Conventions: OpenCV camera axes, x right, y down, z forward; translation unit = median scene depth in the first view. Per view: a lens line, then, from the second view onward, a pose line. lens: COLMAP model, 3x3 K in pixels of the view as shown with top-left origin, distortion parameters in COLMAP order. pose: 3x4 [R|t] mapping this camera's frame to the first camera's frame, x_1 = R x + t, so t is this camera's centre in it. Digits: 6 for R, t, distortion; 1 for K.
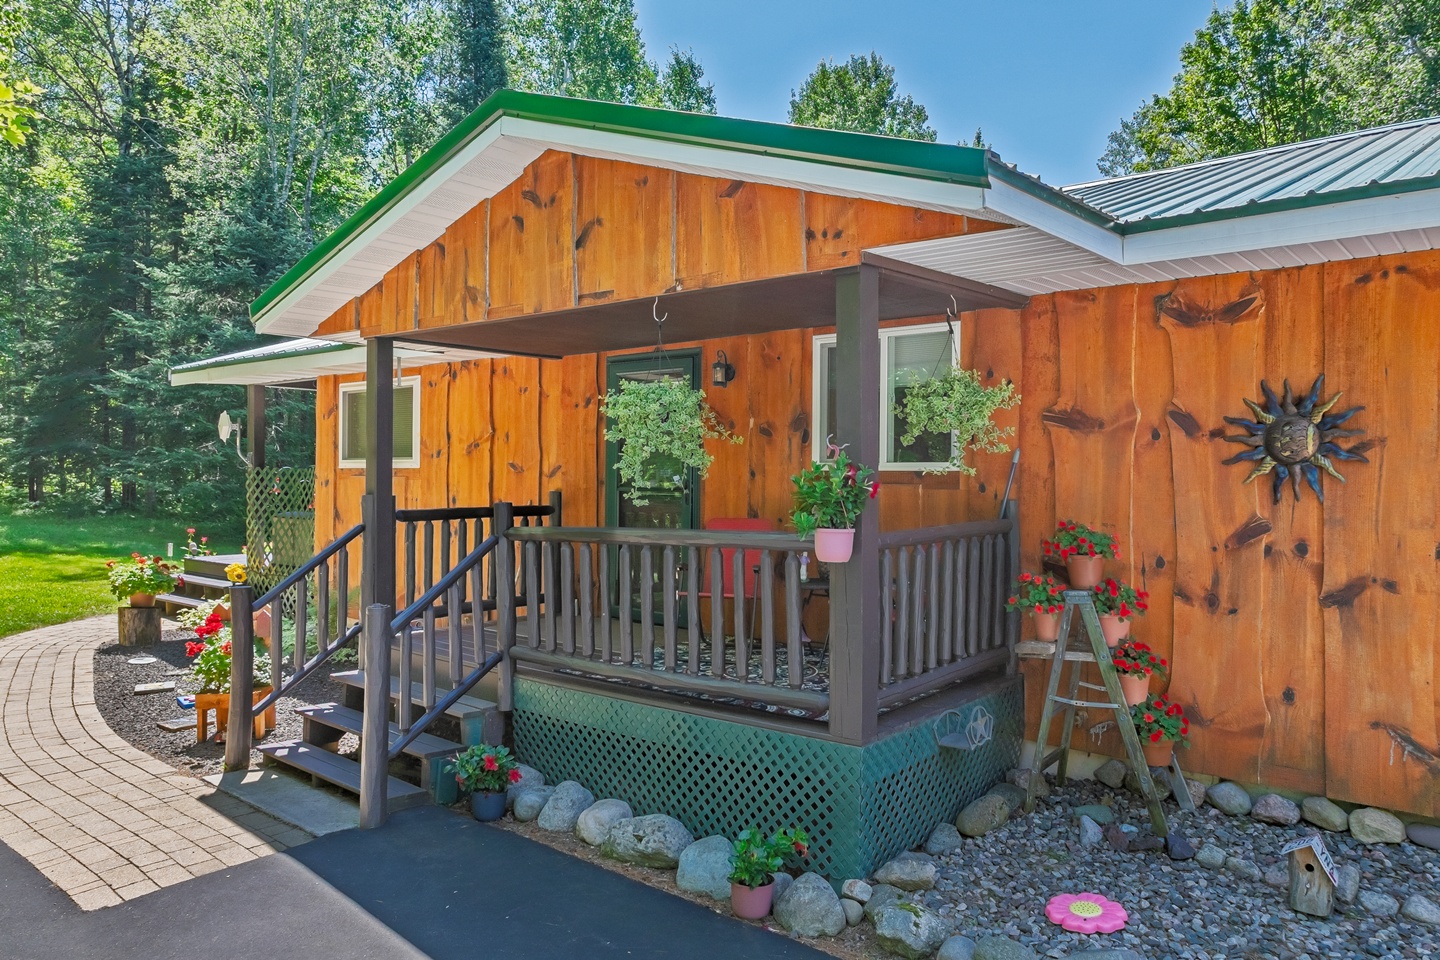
lens RADIAL K [[995.9, 0, 728.2], [0, 995.9, 487.8], [0, 0, 1]] dist [-0.028793, 0.035516]
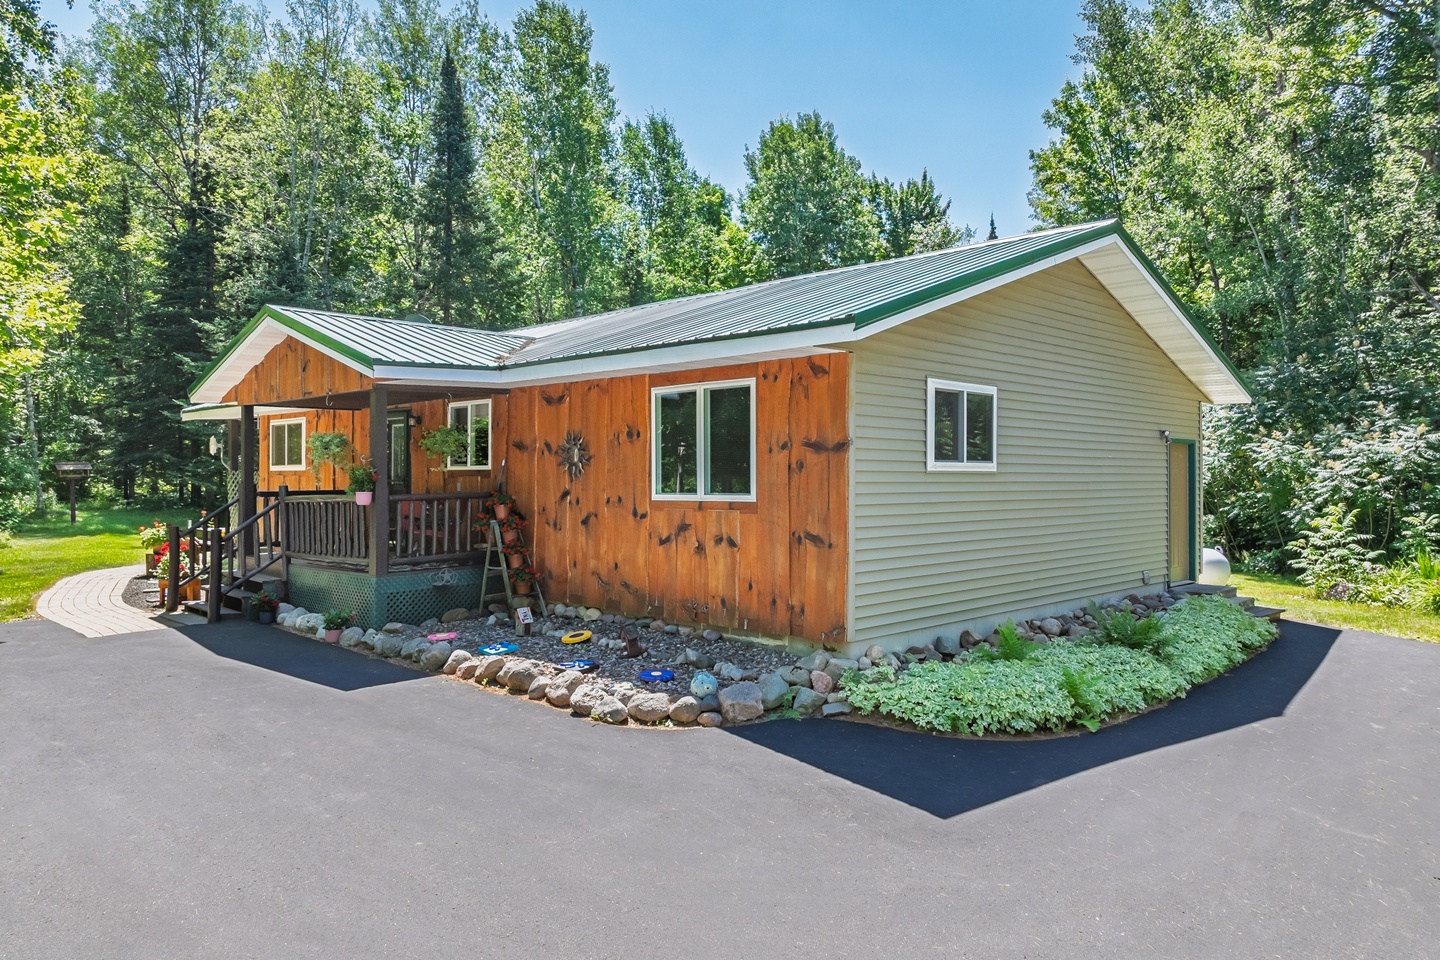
lens RADIAL K [[995.9, 0, 727.2], [0, 995.9, 489.6], [0, 0, 1]] dist [-0.028793, 0.035516]
pose [[0.996504, -0.003760, -0.083463, 0.649381], [0.003664, 0.999992, -0.001308, 0.021597], [0.083467, 0.000997, 0.996510, -0.760566]]
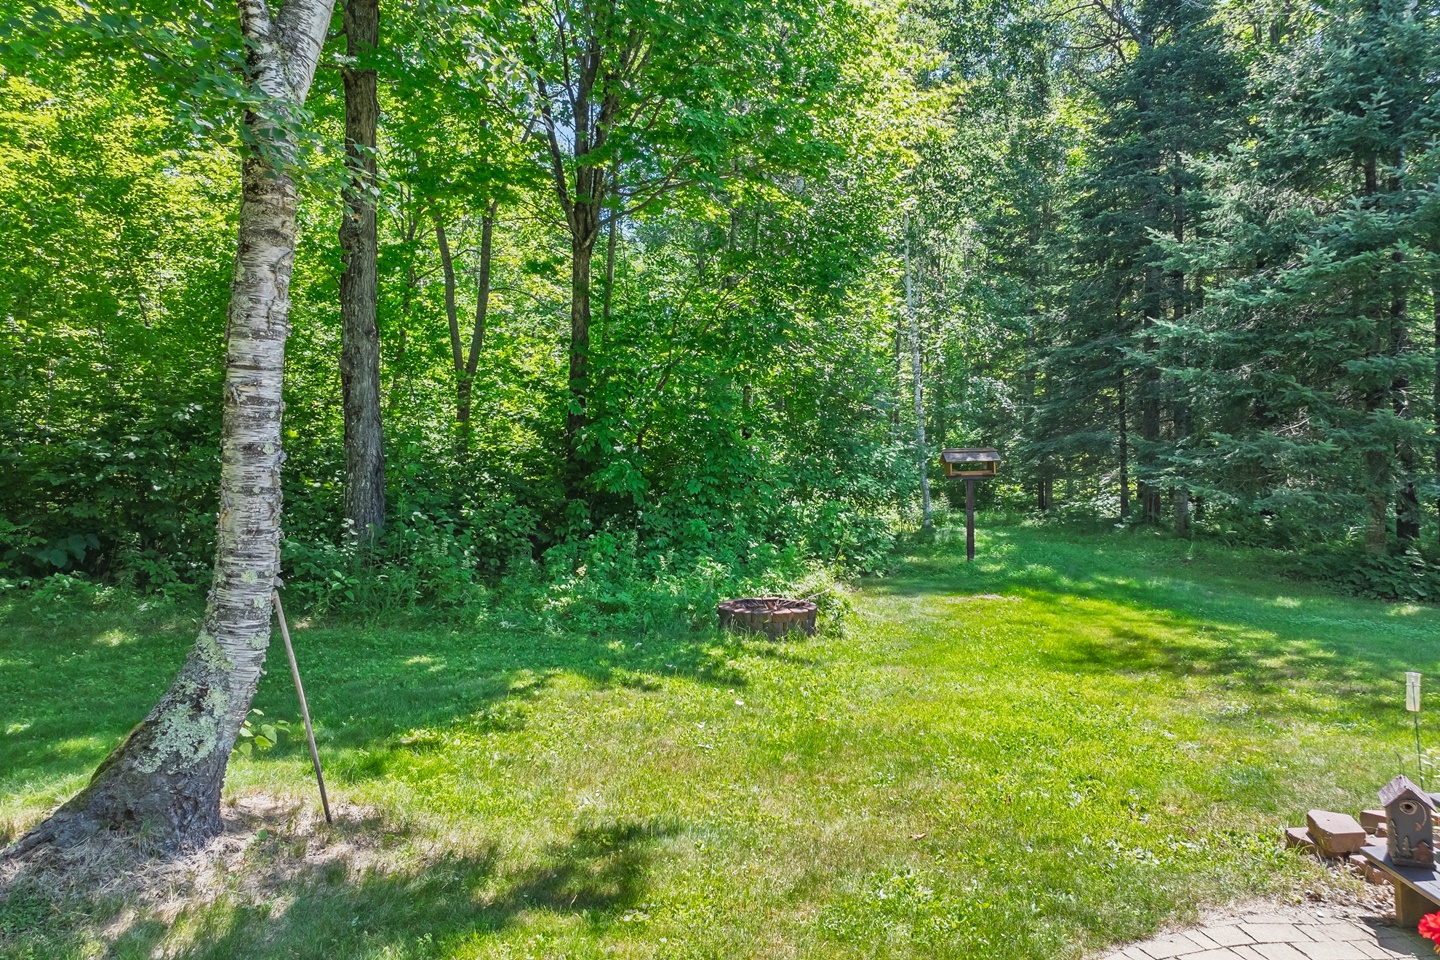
lens RADIAL K [[995.9, 0, 730.0], [0, 995.9, 481.3], [0, 0, 1]] dist [-0.028793, 0.035516]
pose [[0.612830, -0.000460, -0.790215, -0.738140], [-0.013271, 0.999853, -0.010874, 0.006214], [0.790103, 0.017151, 0.612734, 1.022441]]
